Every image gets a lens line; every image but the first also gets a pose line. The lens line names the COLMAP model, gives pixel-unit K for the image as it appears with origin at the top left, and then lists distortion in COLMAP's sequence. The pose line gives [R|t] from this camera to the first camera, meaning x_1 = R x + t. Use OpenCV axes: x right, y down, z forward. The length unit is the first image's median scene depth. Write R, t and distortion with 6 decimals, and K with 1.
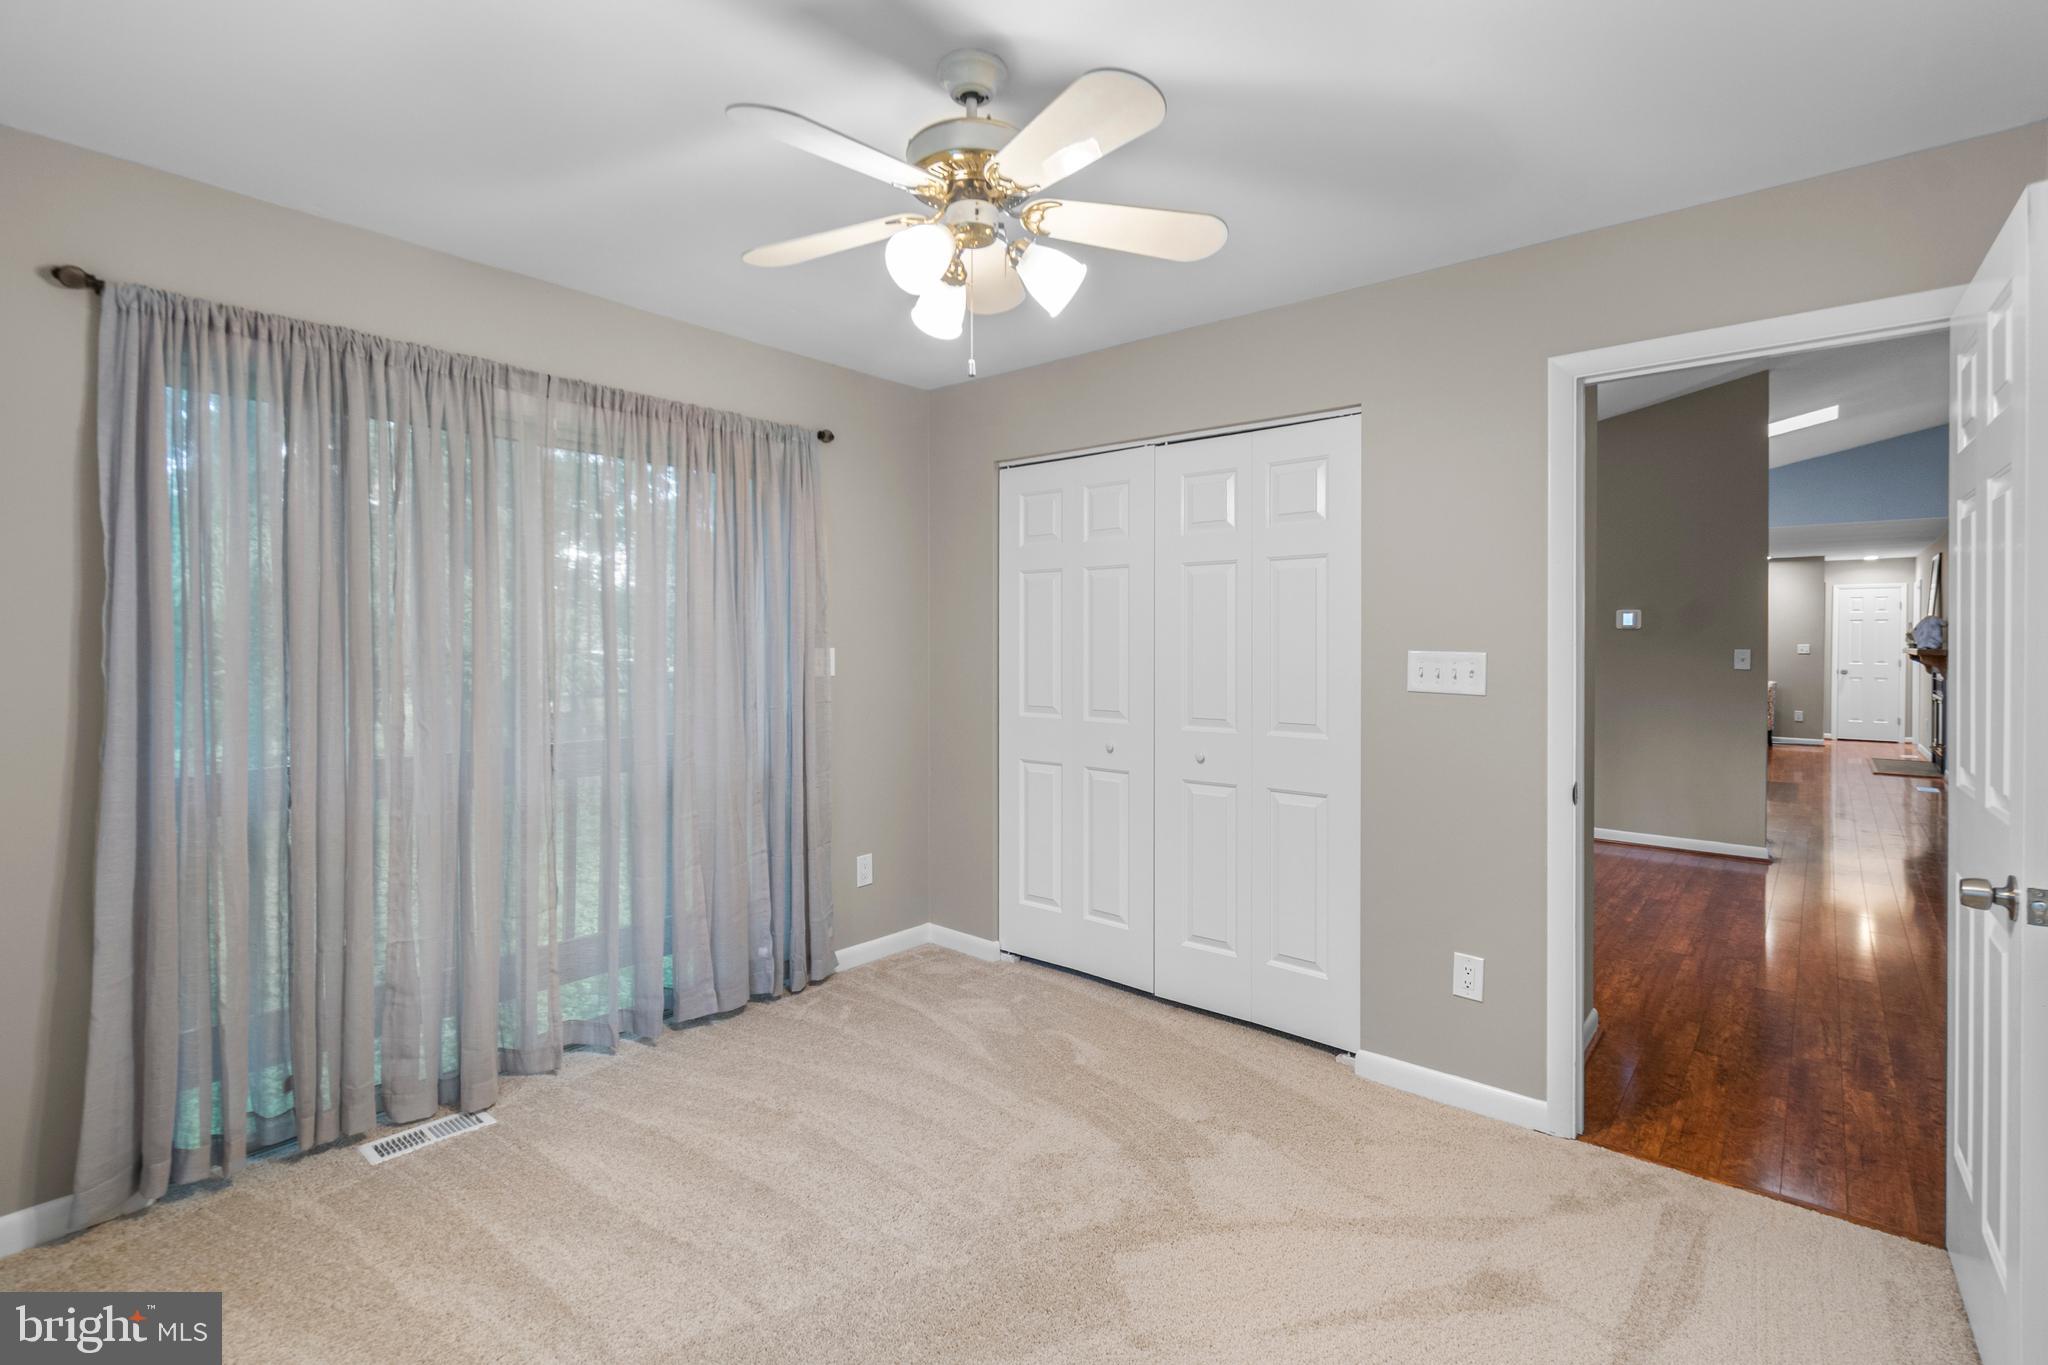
lens RADIAL K [[927.6, 0, 1062.4], [0, 927.6, 649.1], [0, 0, 1]] dist [0.001810, -0.000796]
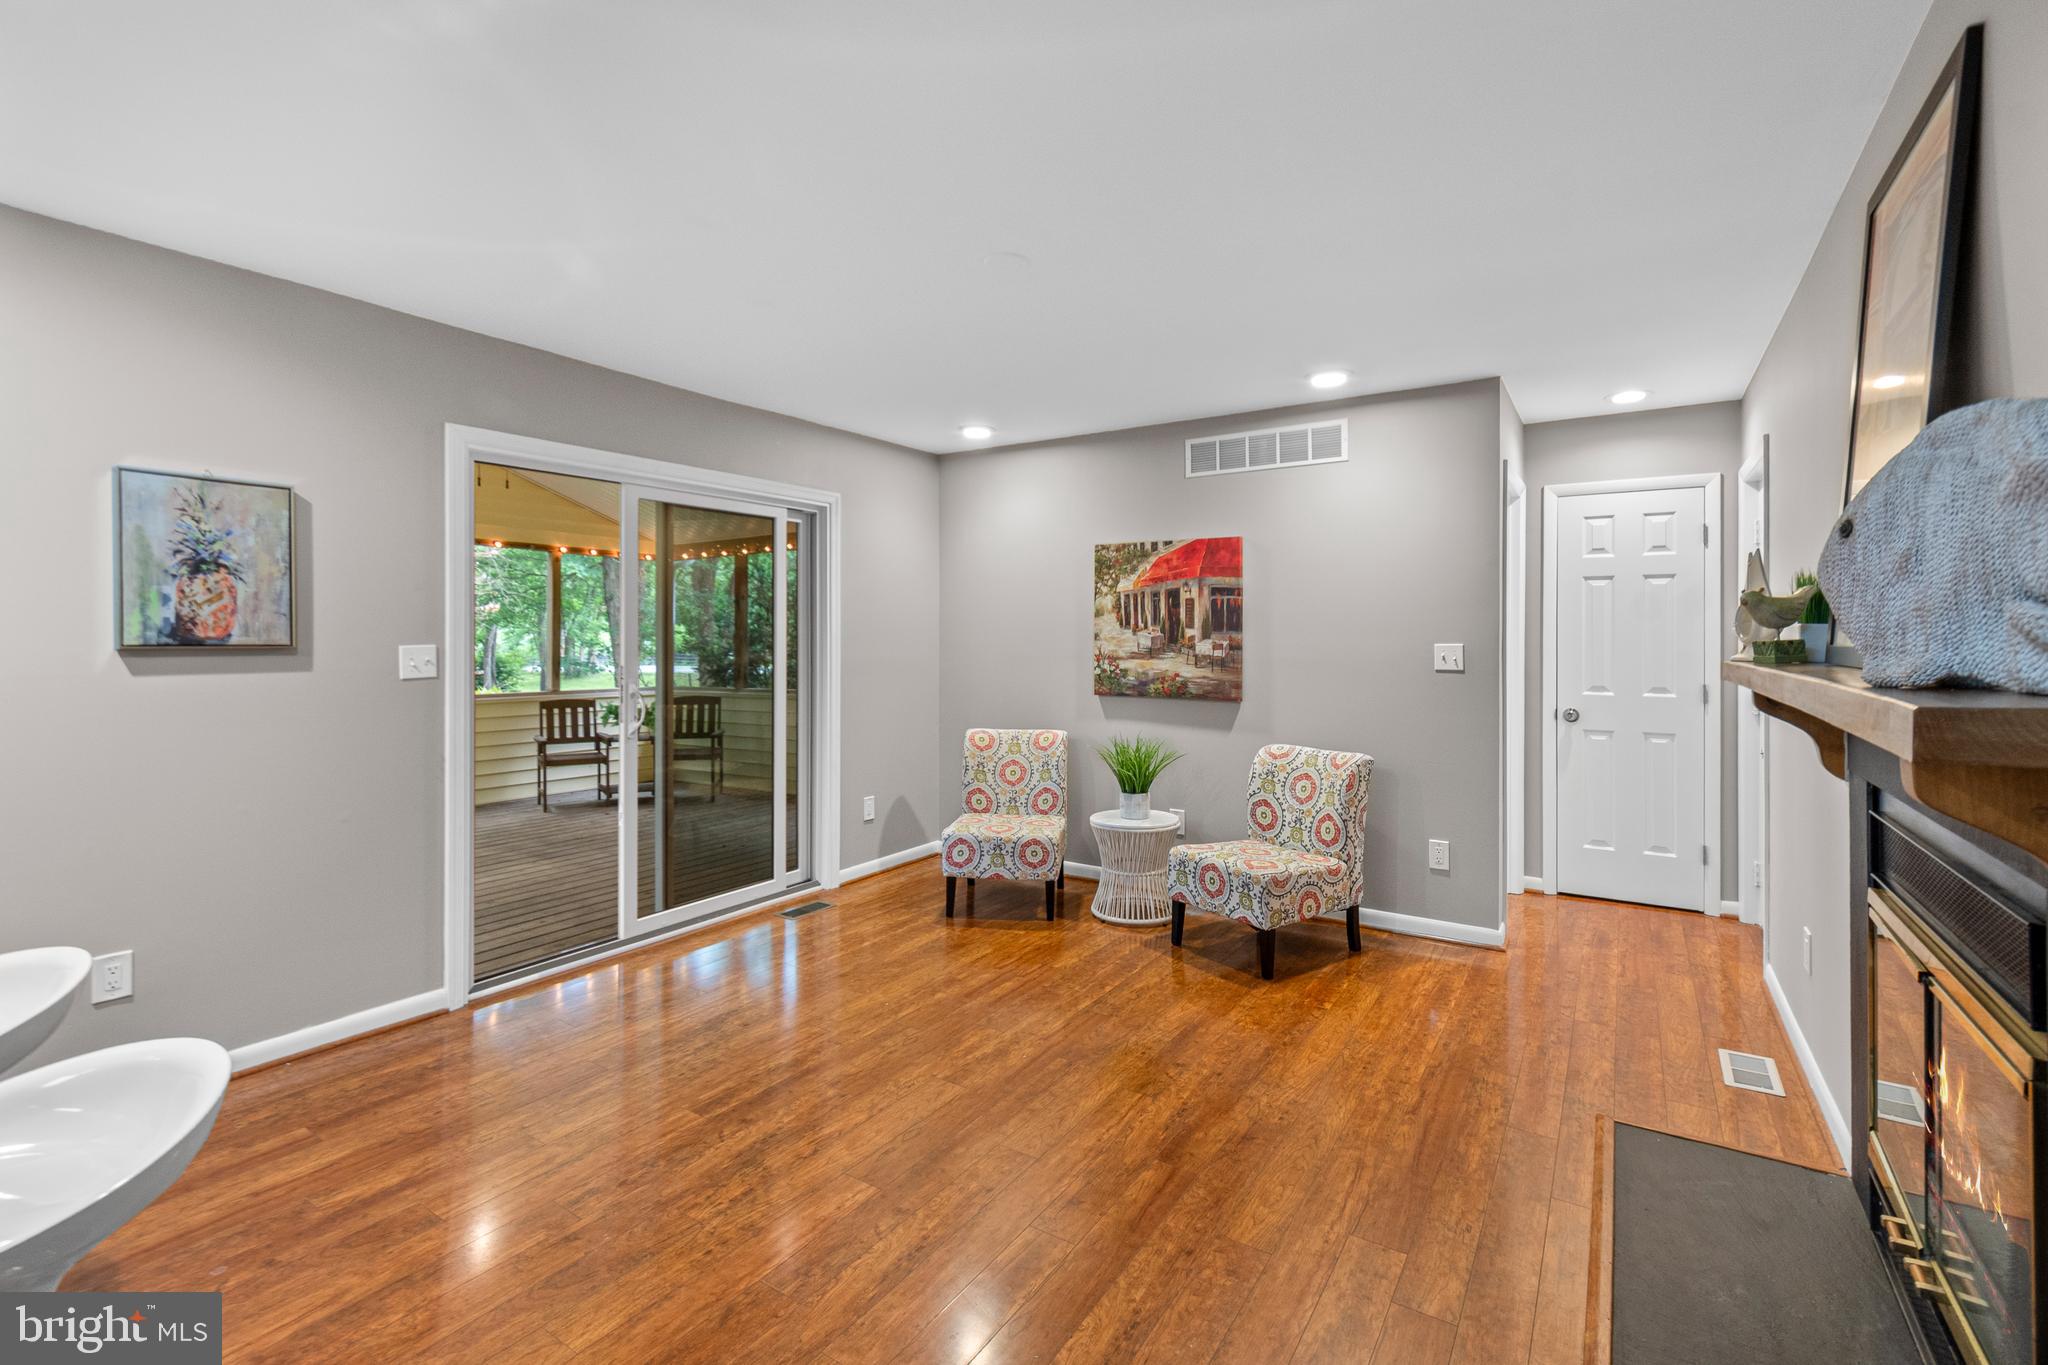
lens RADIAL K [[927.6, 0, 1034.7], [0, 927.6, 631.2], [0, 0, 1]] dist [0.001810, -0.000796]
pose [[0.993063, 0.004201, 0.117505, 0.723220], [-0.002570, 0.999898, -0.014025, -0.005148], [-0.117552, 0.013626, 0.992973, 0.809408]]
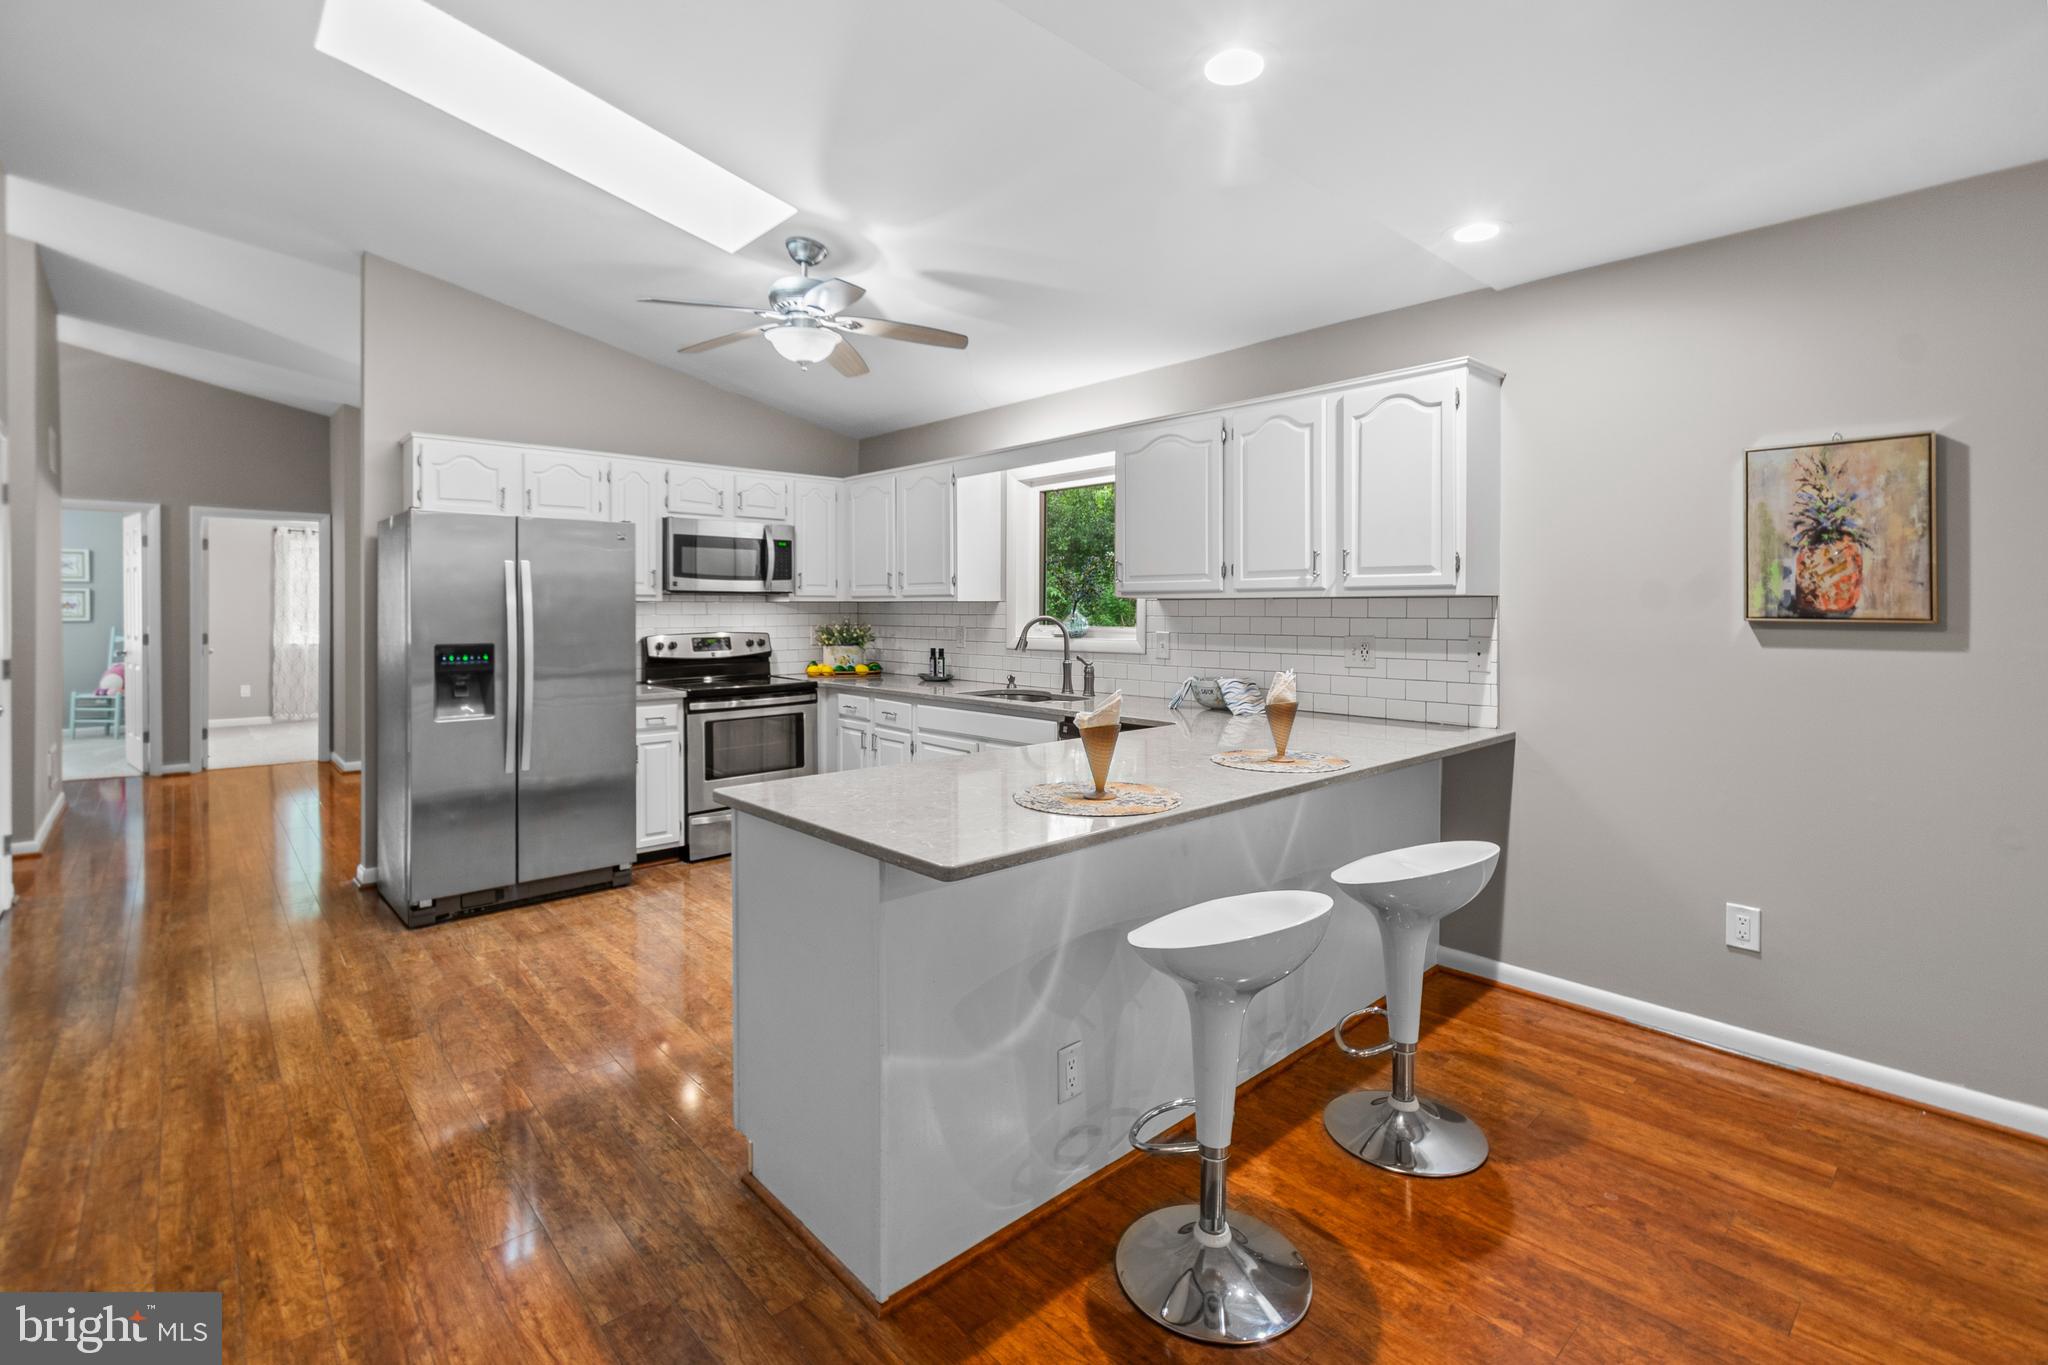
lens RADIAL K [[927.6, 0, 1004.8], [0, 927.6, 616.2], [0, 0, 1]] dist [0.001810, -0.000796]
pose [[-0.155480, 0.011314, -0.987774, 0.804184], [-0.009361, 0.999873, 0.012926, -0.006064], [0.987795, 0.011257, -0.155354, 0.920215]]
